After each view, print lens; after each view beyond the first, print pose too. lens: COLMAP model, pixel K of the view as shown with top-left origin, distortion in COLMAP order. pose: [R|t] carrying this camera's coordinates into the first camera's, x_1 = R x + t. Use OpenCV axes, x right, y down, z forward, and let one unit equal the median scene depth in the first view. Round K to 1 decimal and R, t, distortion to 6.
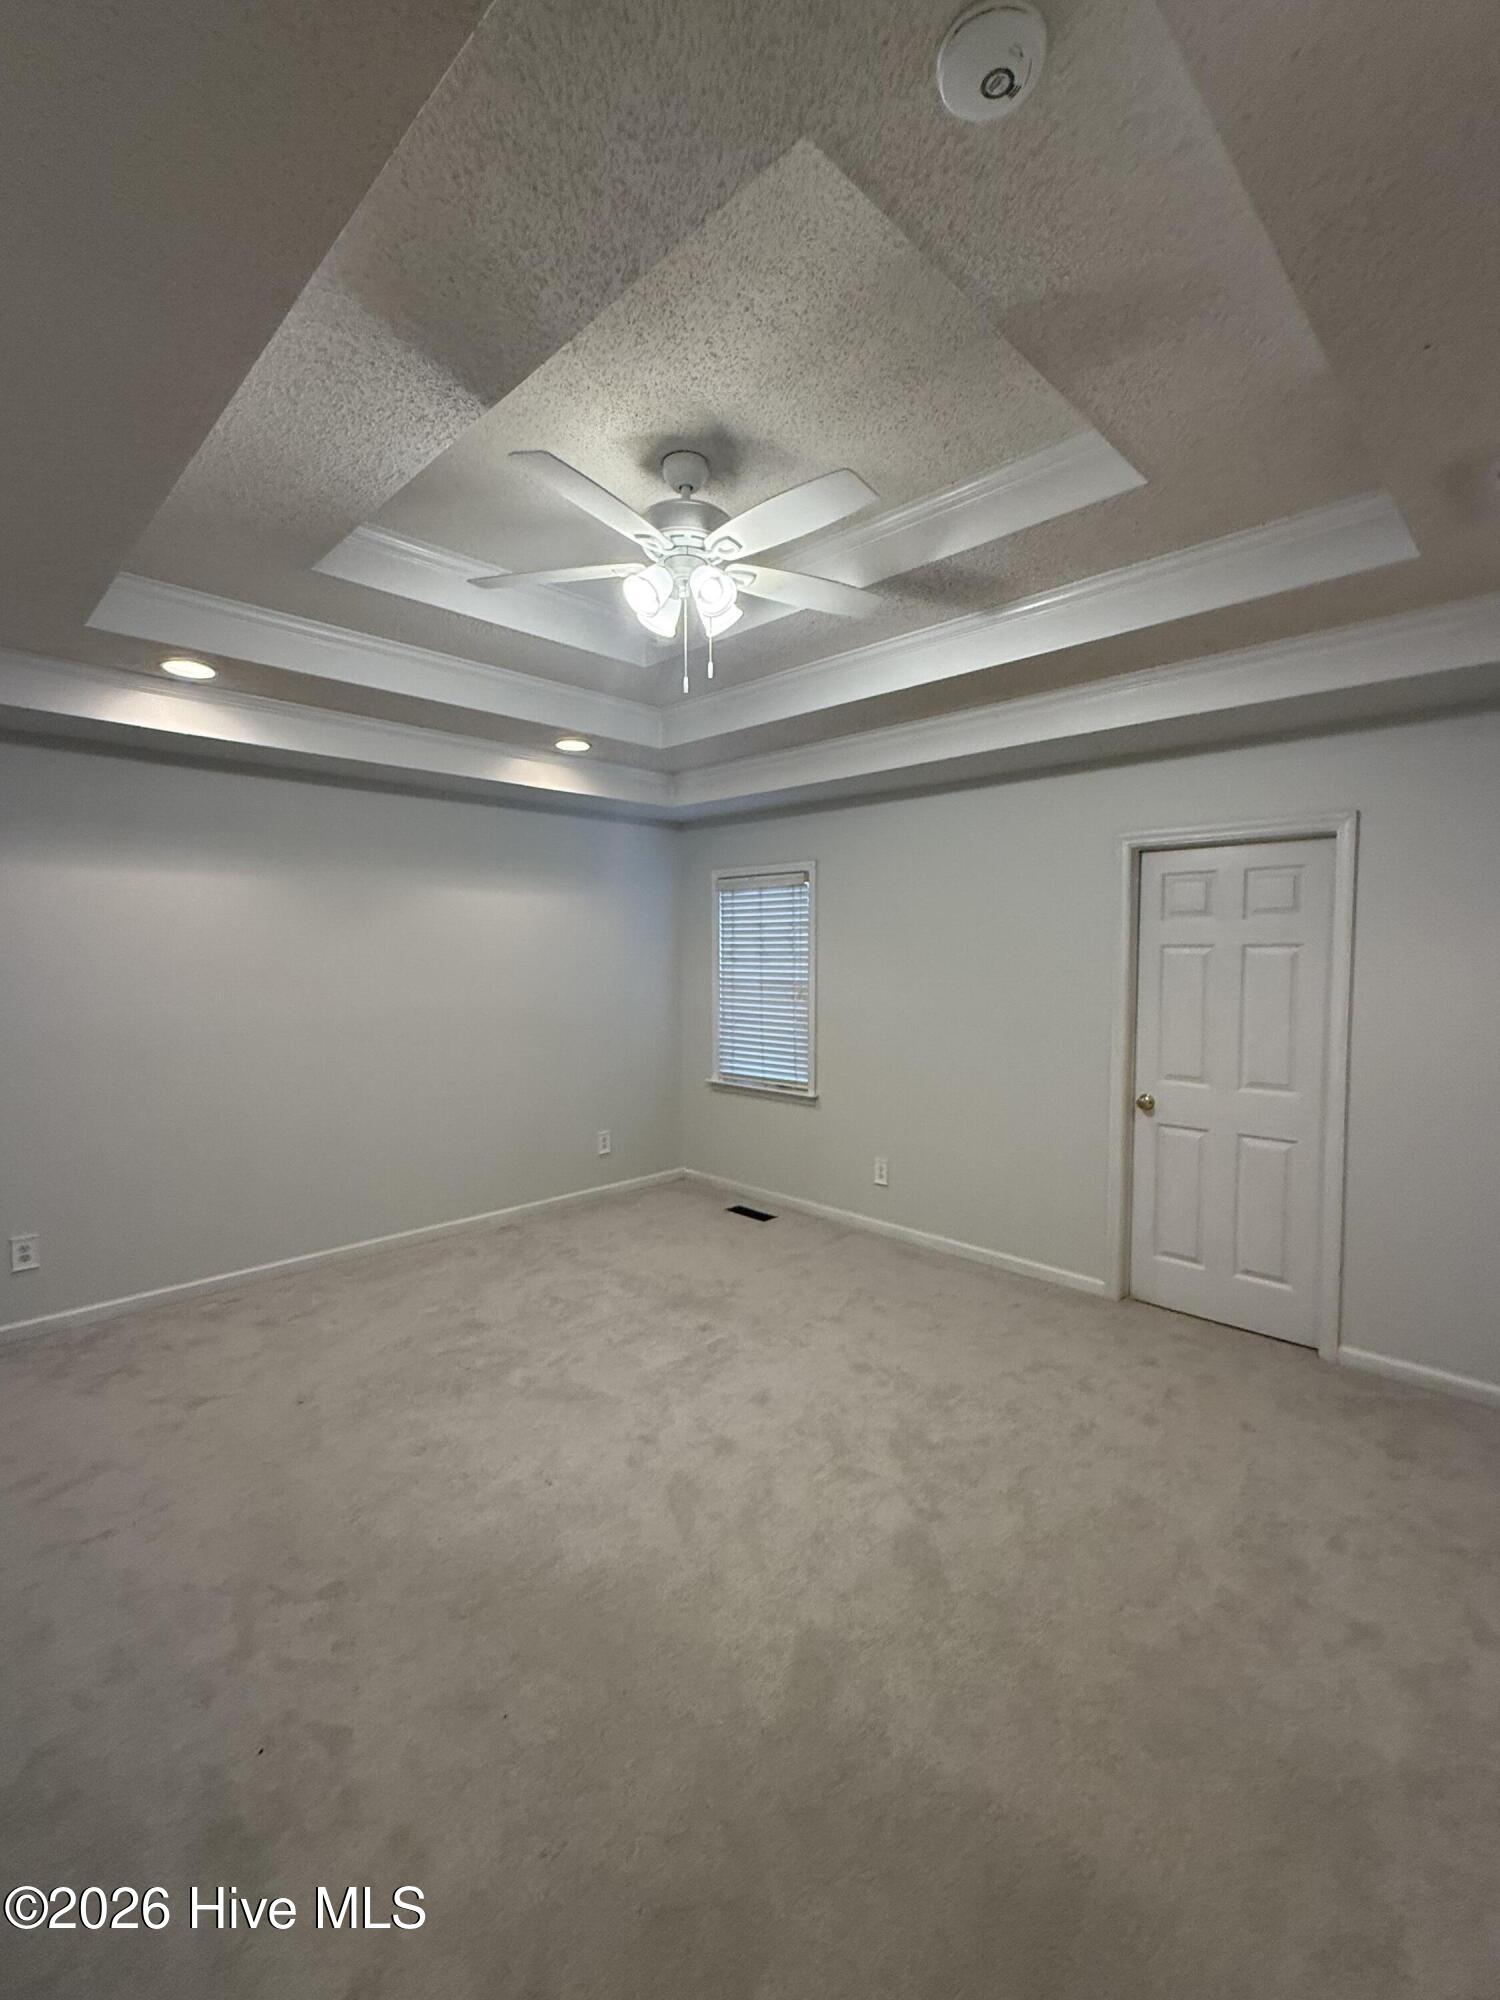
lens RADIAL K [[868.8, 0, 748.2], [0, 868.8, 1005.6], [0, 0, 1]] dist [0.000250, 0.001004]
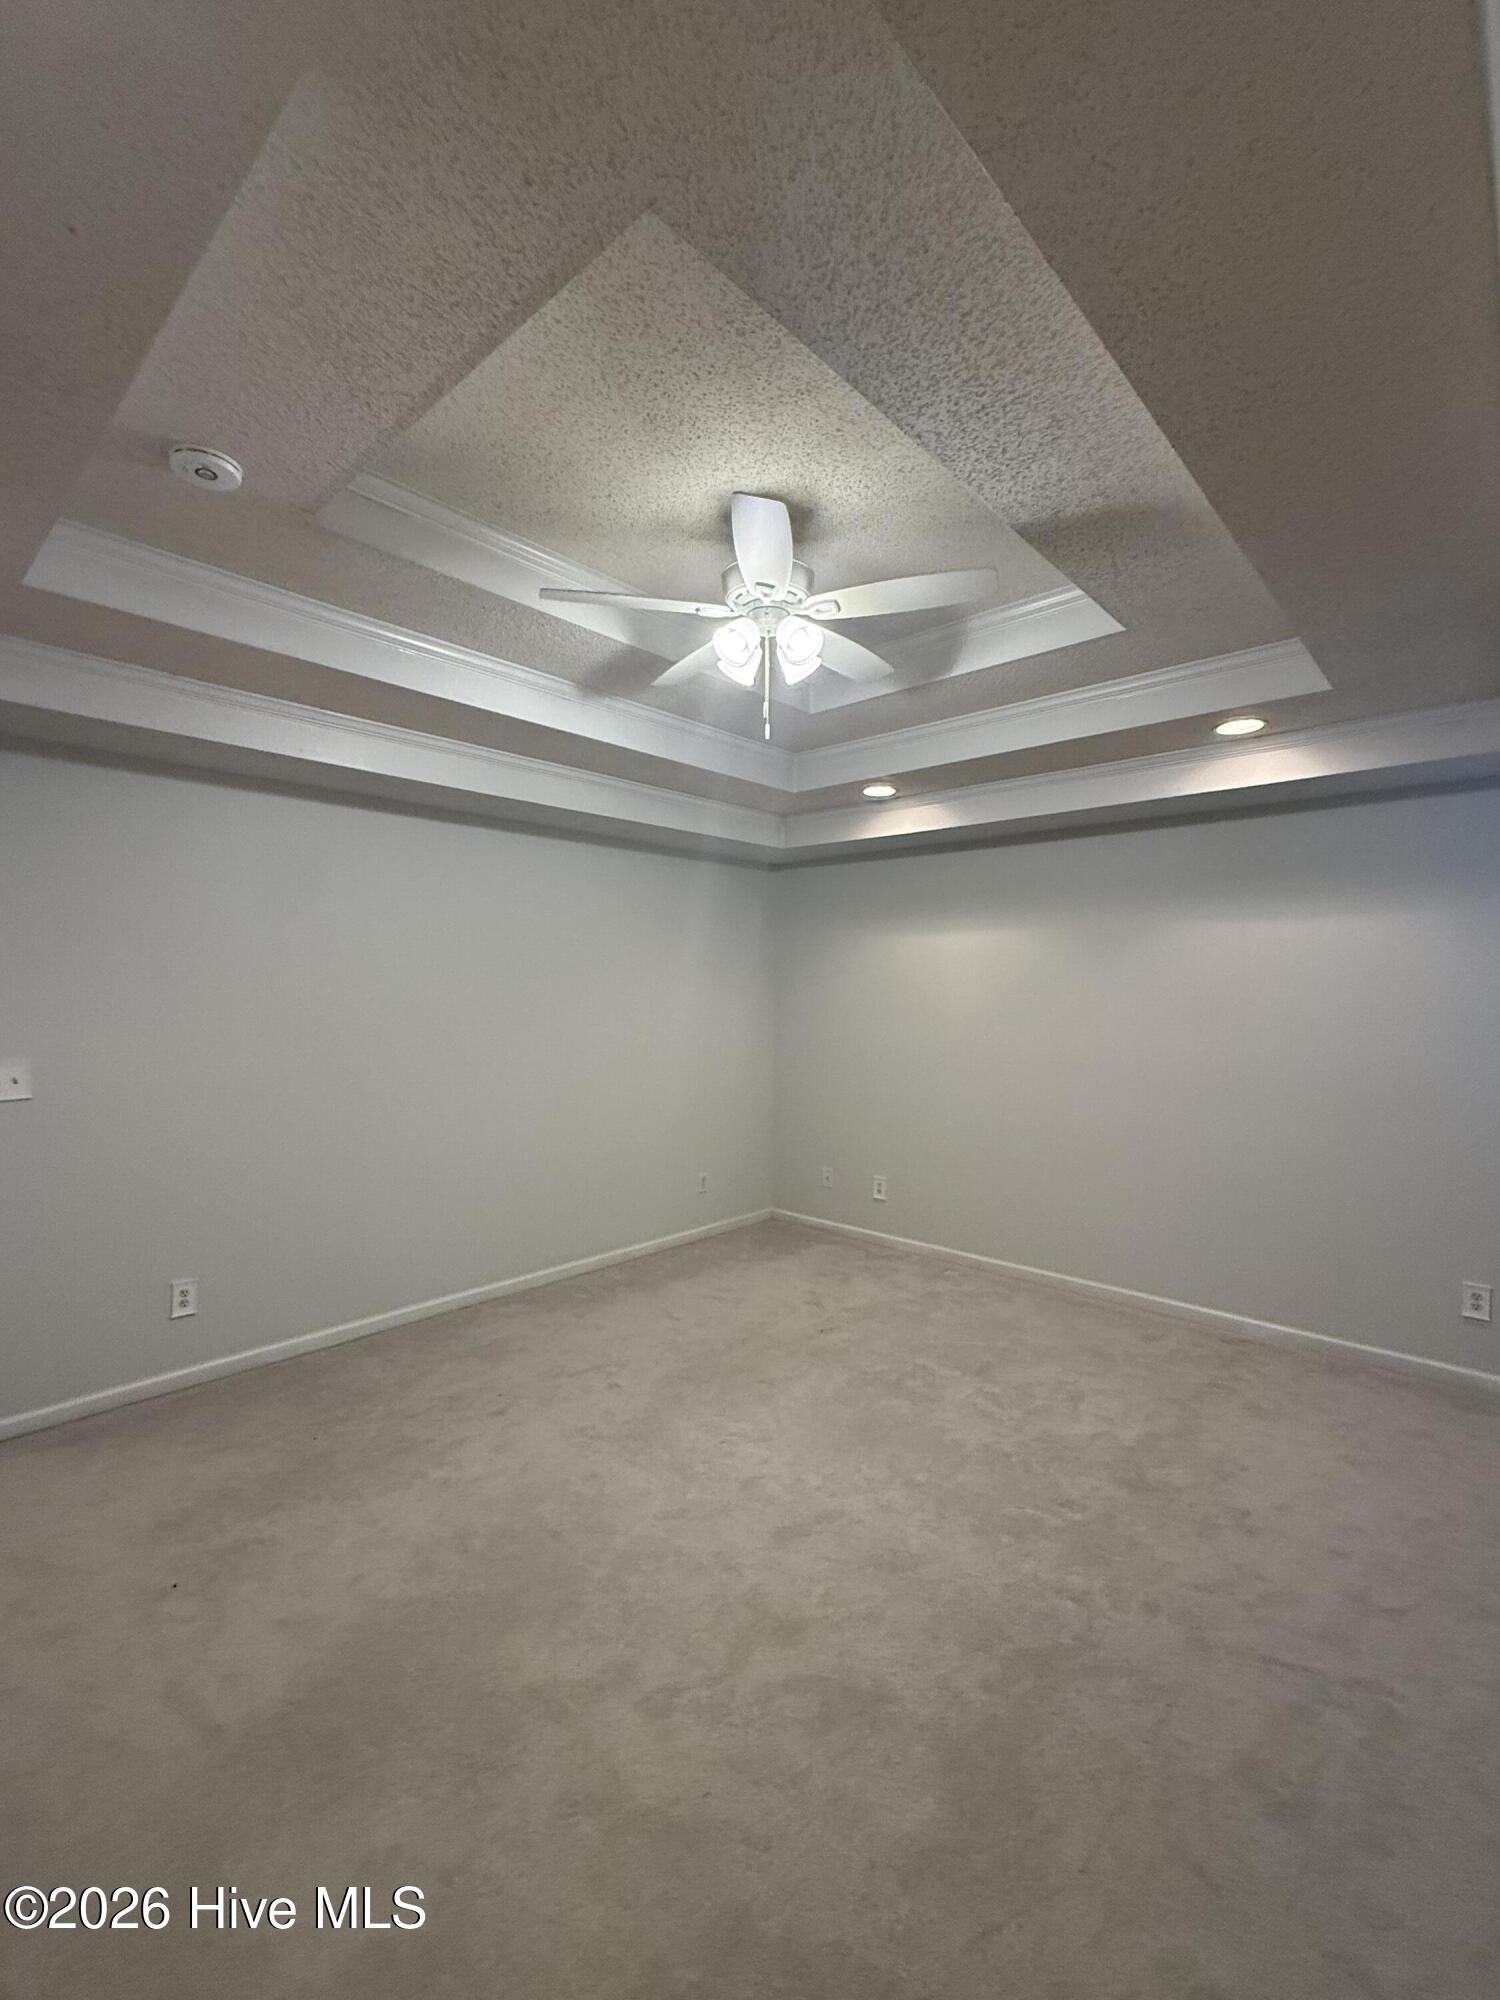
lens RADIAL K [[868.8, 0, 748.5], [0, 868.8, 991.5], [0, 0, 1]] dist [0.000250, 0.001004]
pose [[0.038935, 0.002612, -0.999238, 0.623918], [-0.070079, 0.997541, -0.000123, -0.039626], [0.996781, 0.070030, 0.039022, 0.623749]]
